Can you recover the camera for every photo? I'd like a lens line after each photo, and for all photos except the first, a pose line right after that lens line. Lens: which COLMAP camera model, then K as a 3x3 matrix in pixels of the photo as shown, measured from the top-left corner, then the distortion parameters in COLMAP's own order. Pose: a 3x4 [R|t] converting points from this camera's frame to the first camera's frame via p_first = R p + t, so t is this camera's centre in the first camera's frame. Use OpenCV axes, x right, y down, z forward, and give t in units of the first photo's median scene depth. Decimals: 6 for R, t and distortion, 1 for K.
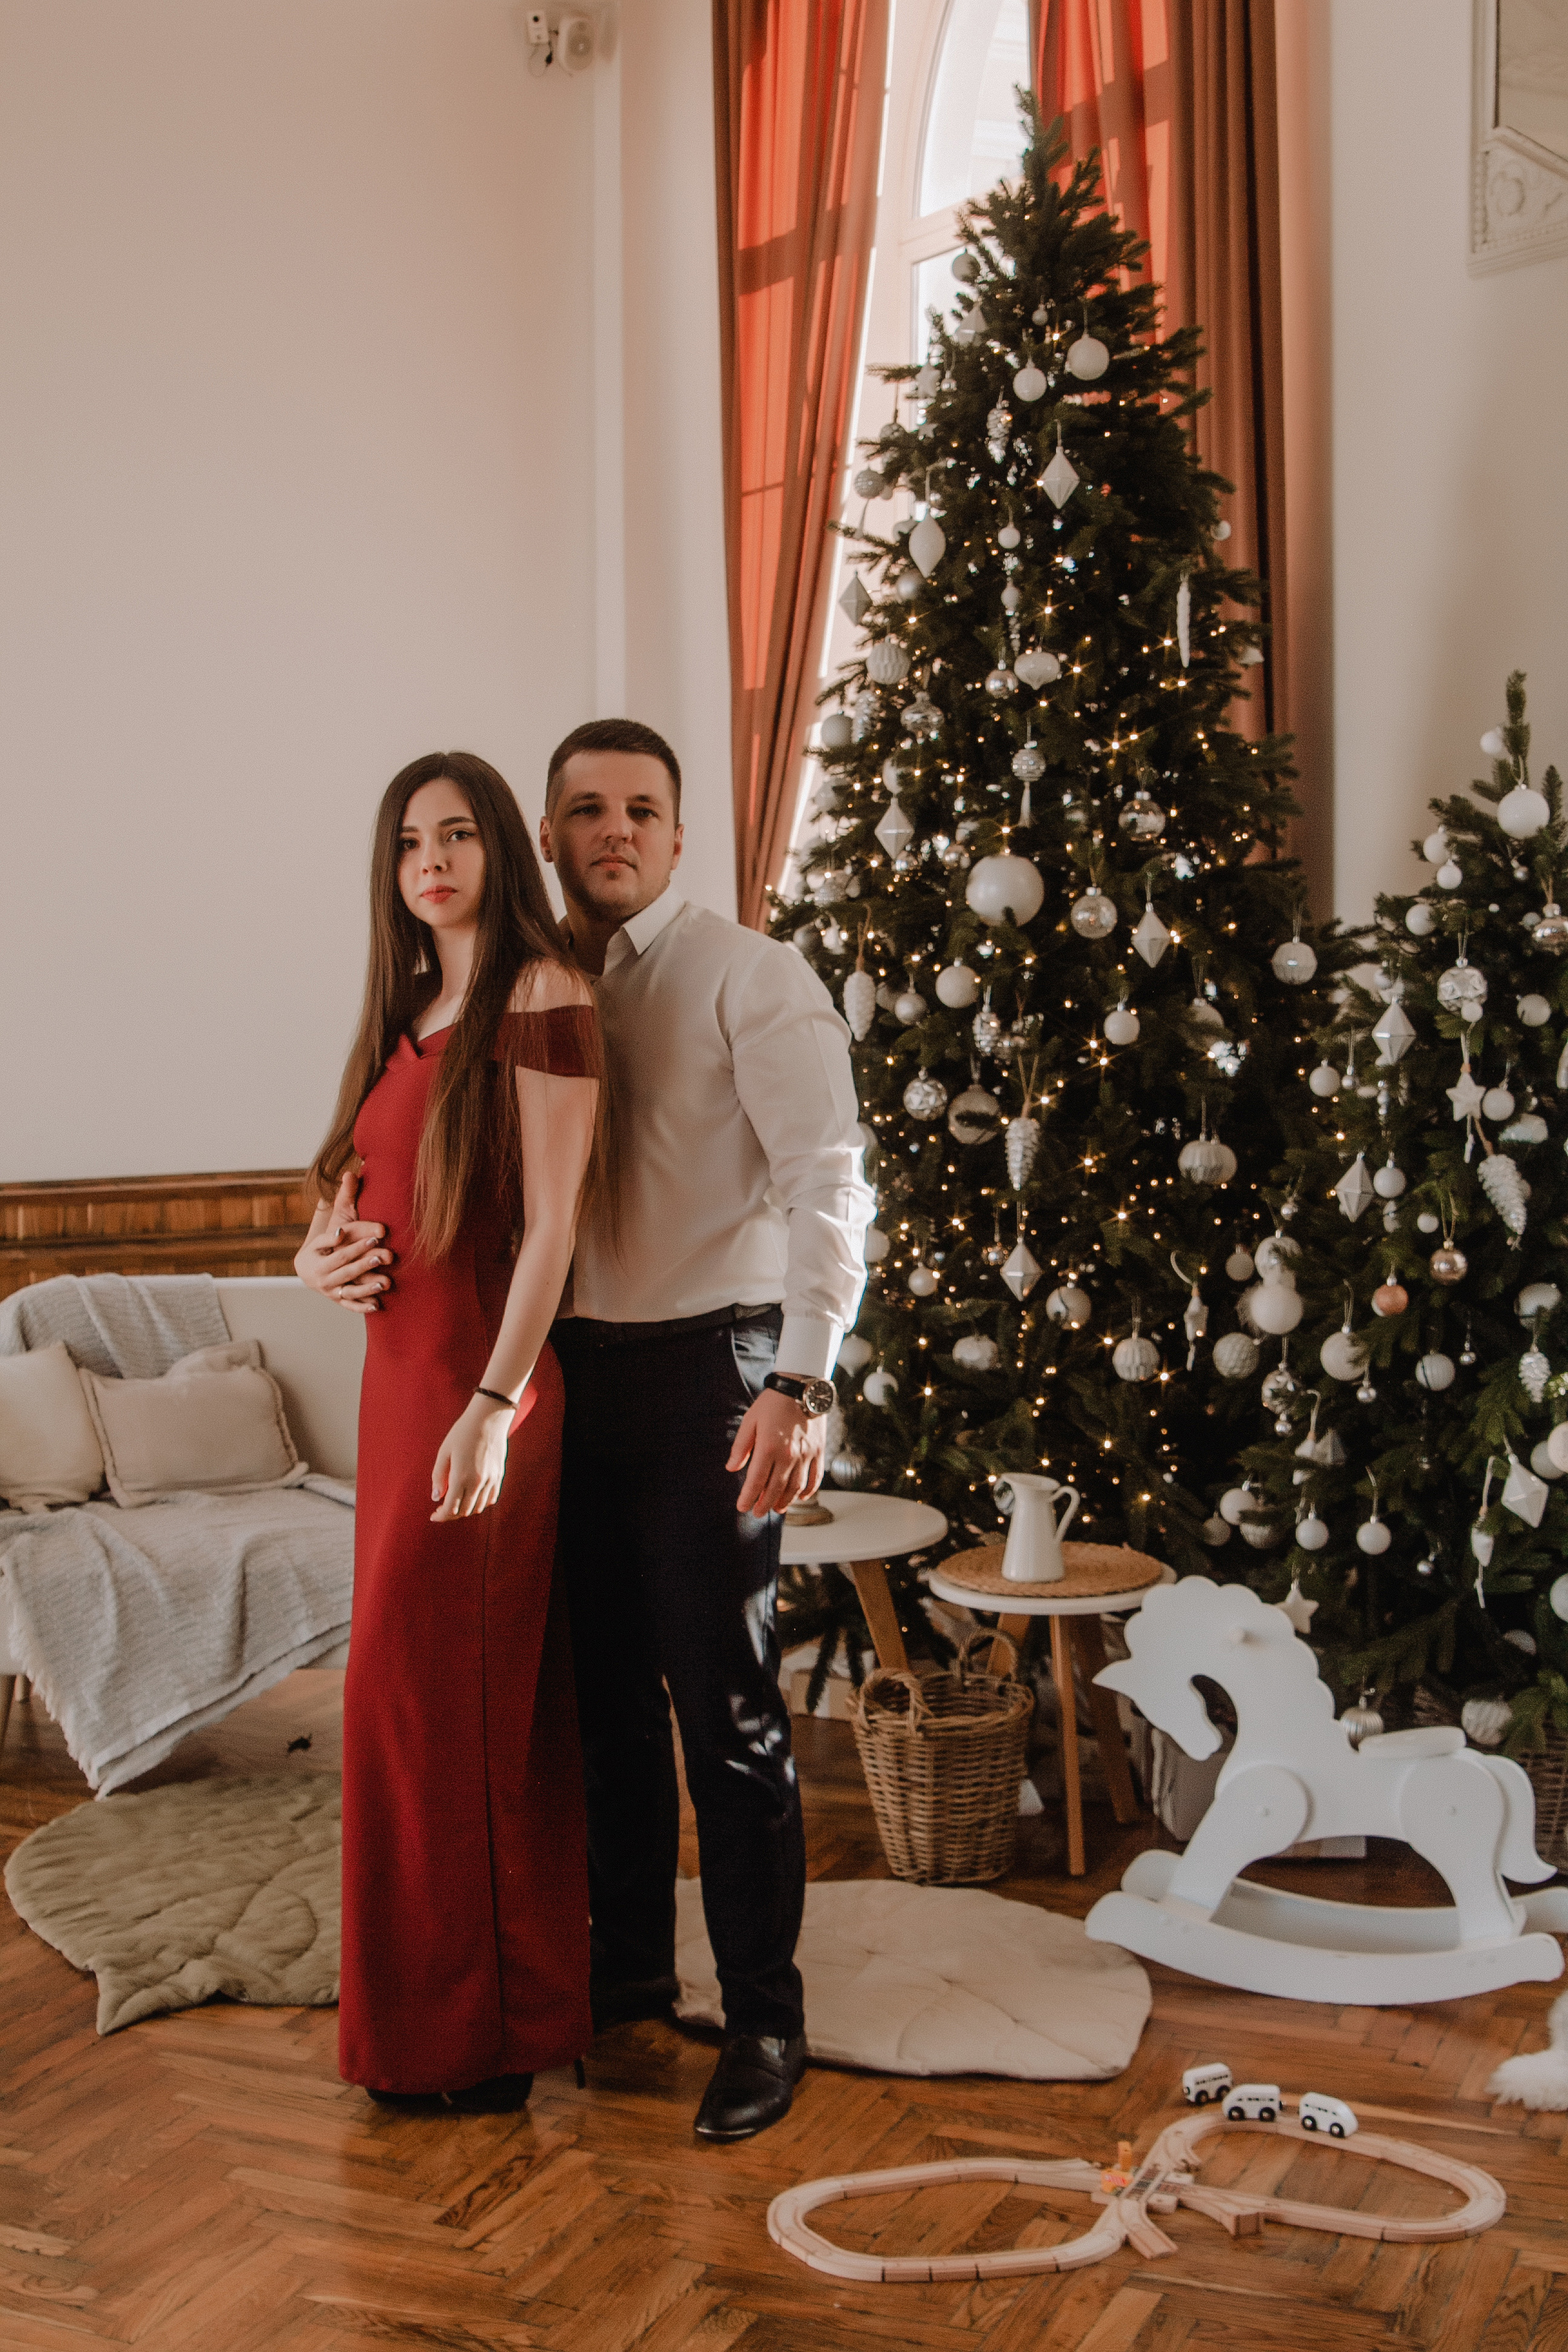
lens RADIAL K [[3047.1, 0, 791.9], [0, 3047.1, 1198.1], [0, 0, 1]] dist [-0.117760, 0.114808]
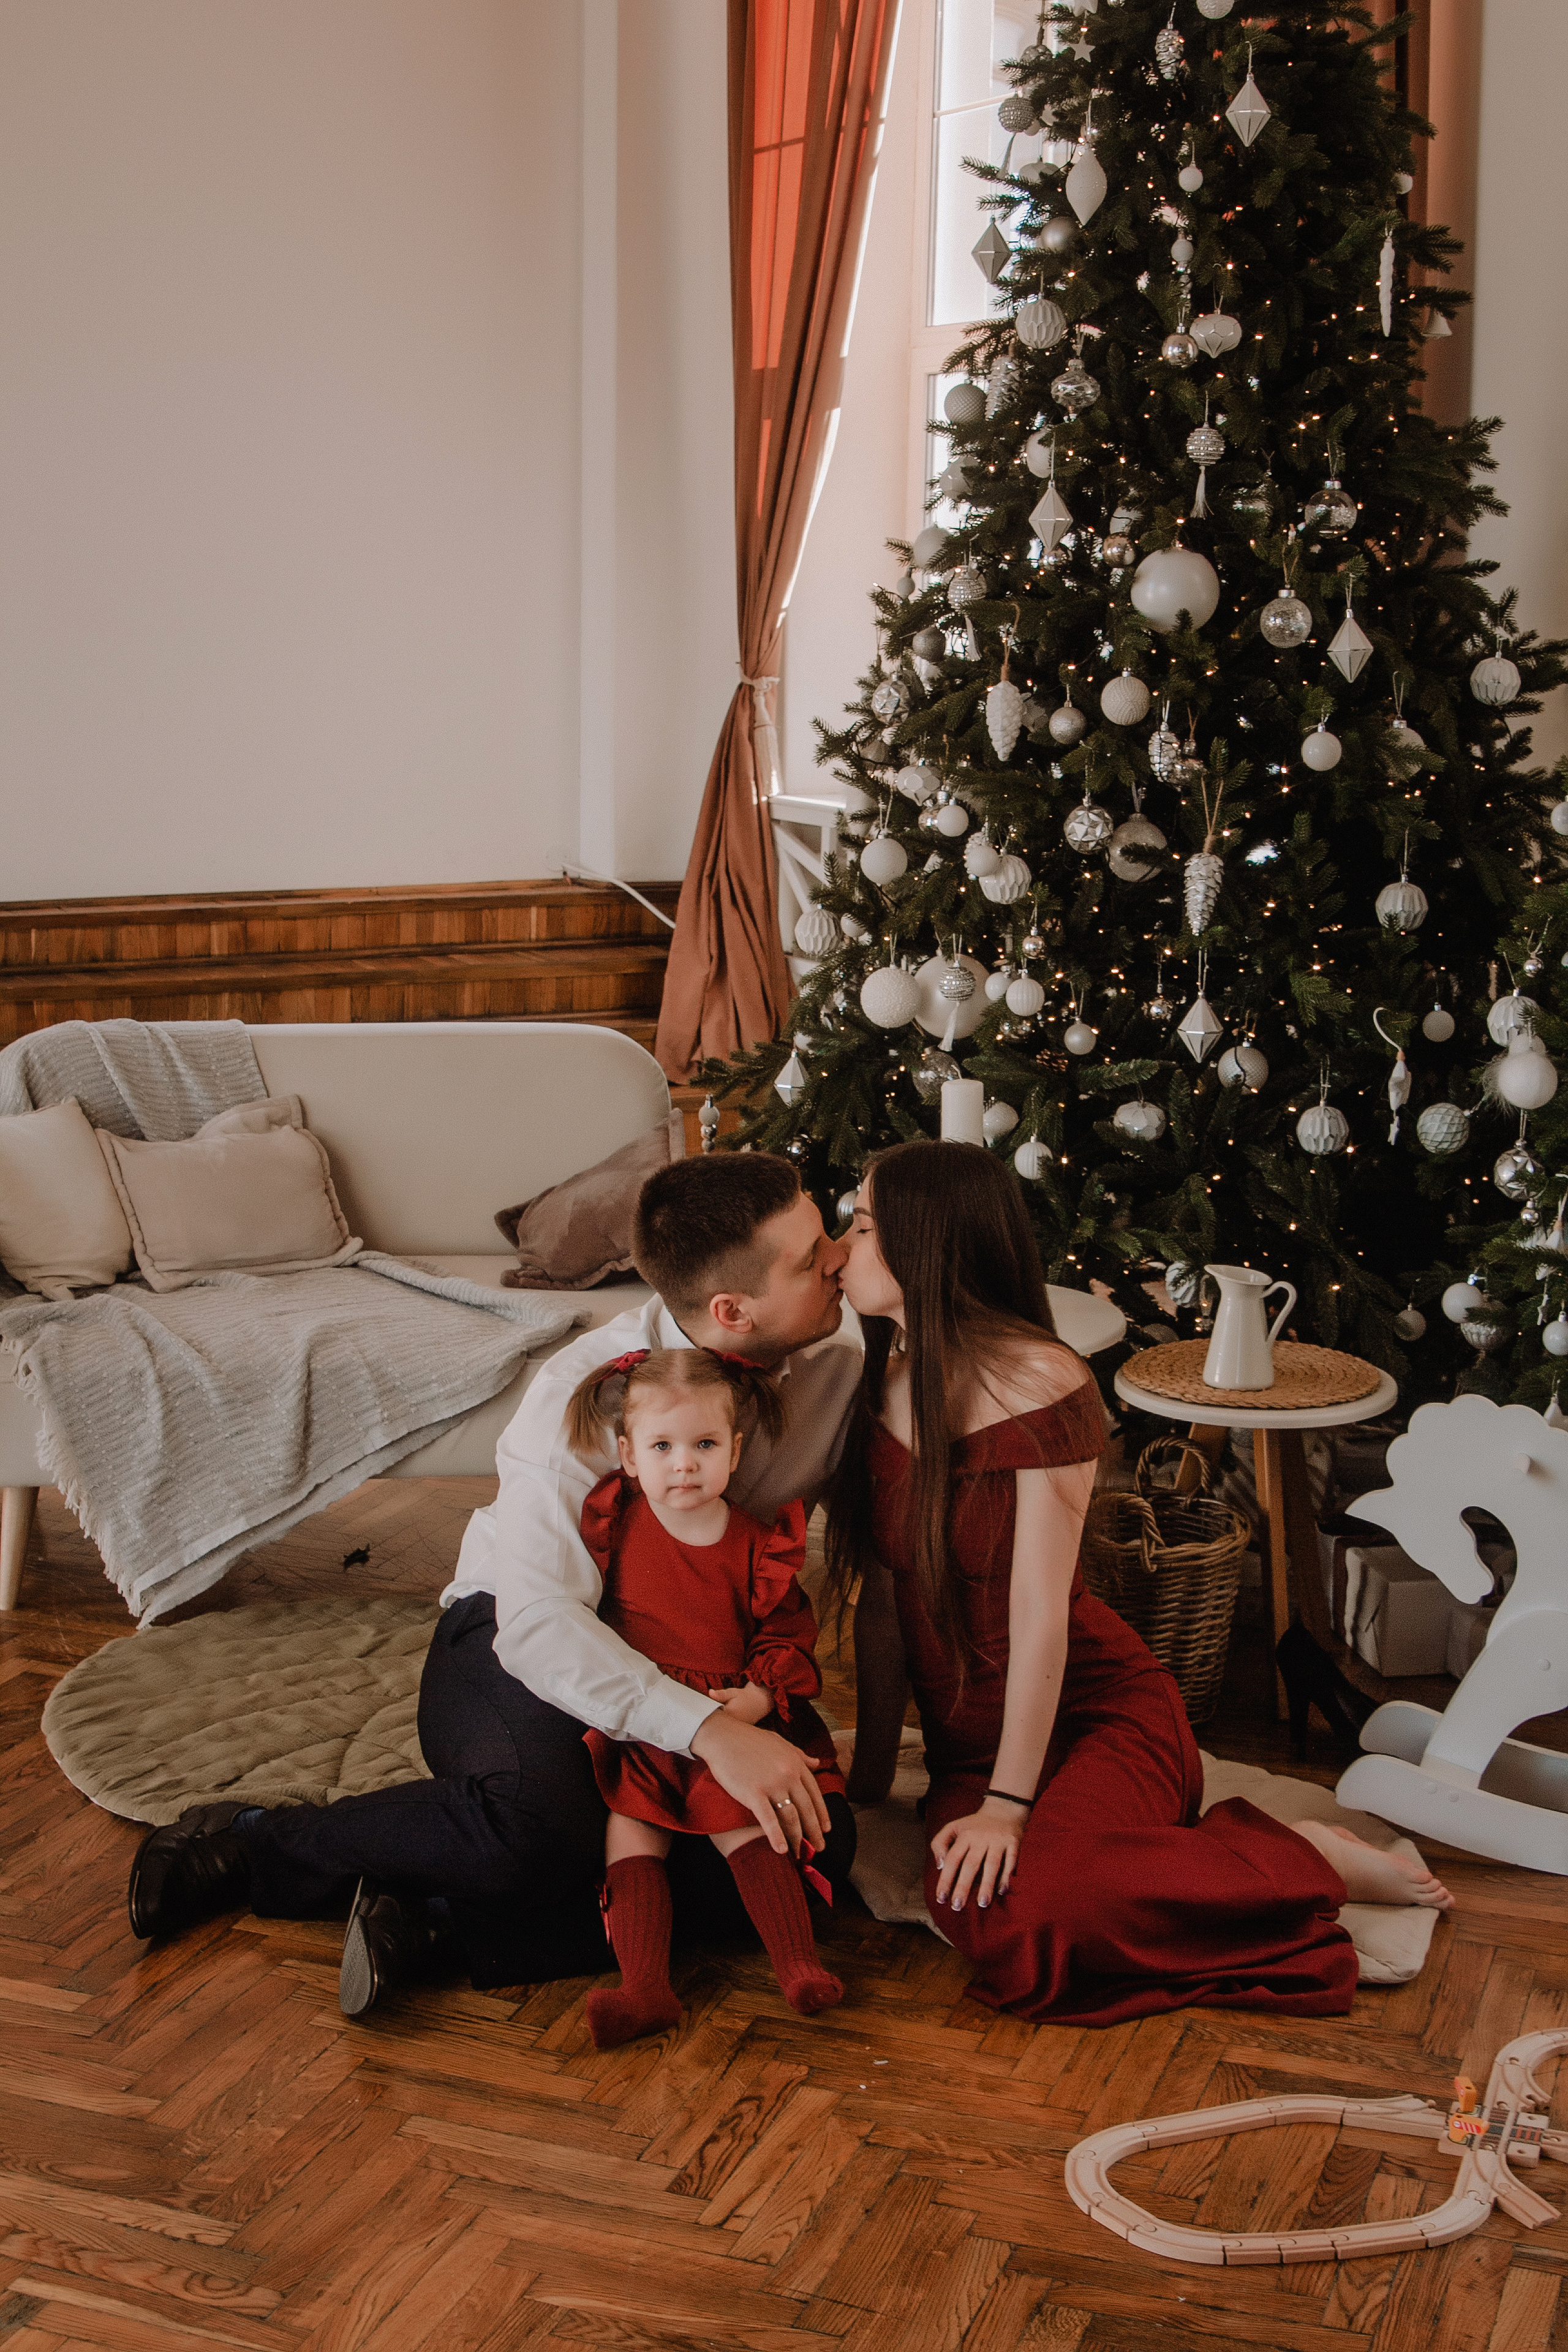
lens RADIAL K [[3047.1, 0, 791.9], [0, 3047.1, 1198.1], [0, 0, 1]] dist [-0.117760, 0.114808]
pose [[0.998557, 0.006547, 0.053301, -0.087560], [-0.011451, 0.995672, 0.092223, -0.006817], [-0.052467, -0.092701, 0.994311, 0.130313]]
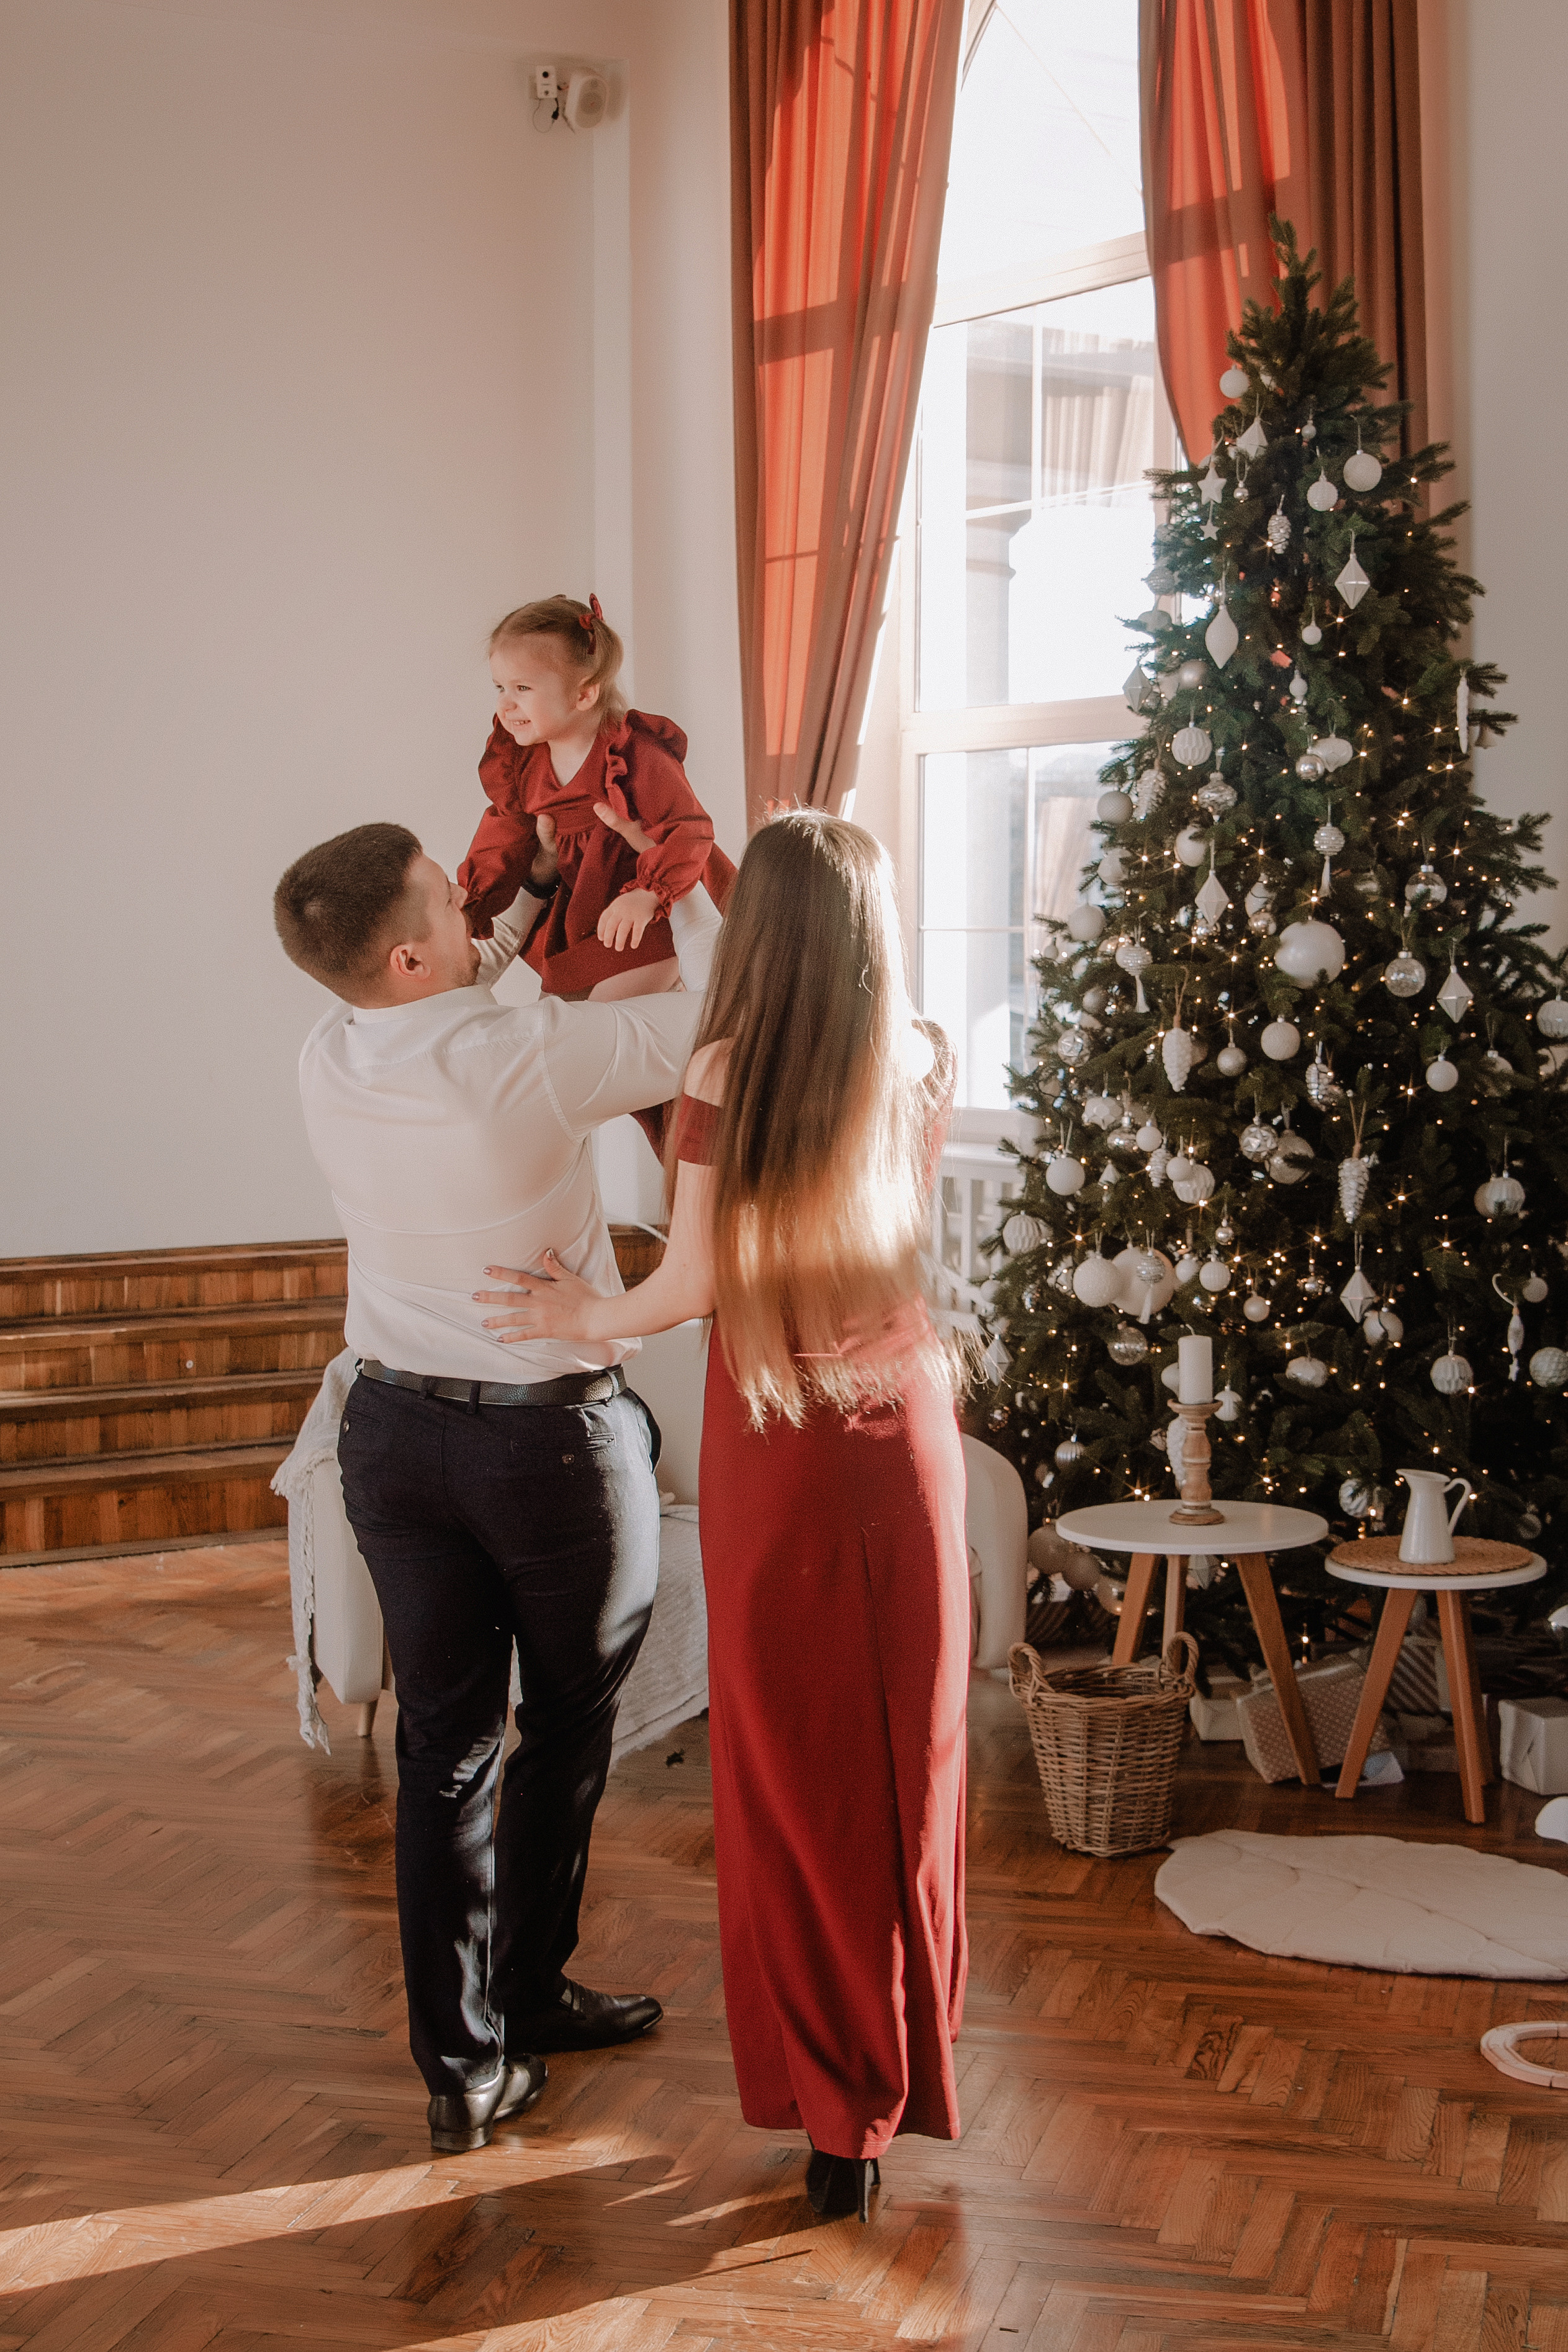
lens RADIAL K [[3483.1, 0, 787.8], [0, 3483.1, 1201.5], [0, 0, 1]] dist [-0.082980, 0.103724]
pose [[0.988572, -0.011505, 0.150311, -0.317611], [0.016187, 0.999420, -0.029956, 0.024009], [-0.149879, 0.032047, 0.988185, -0.221277]]
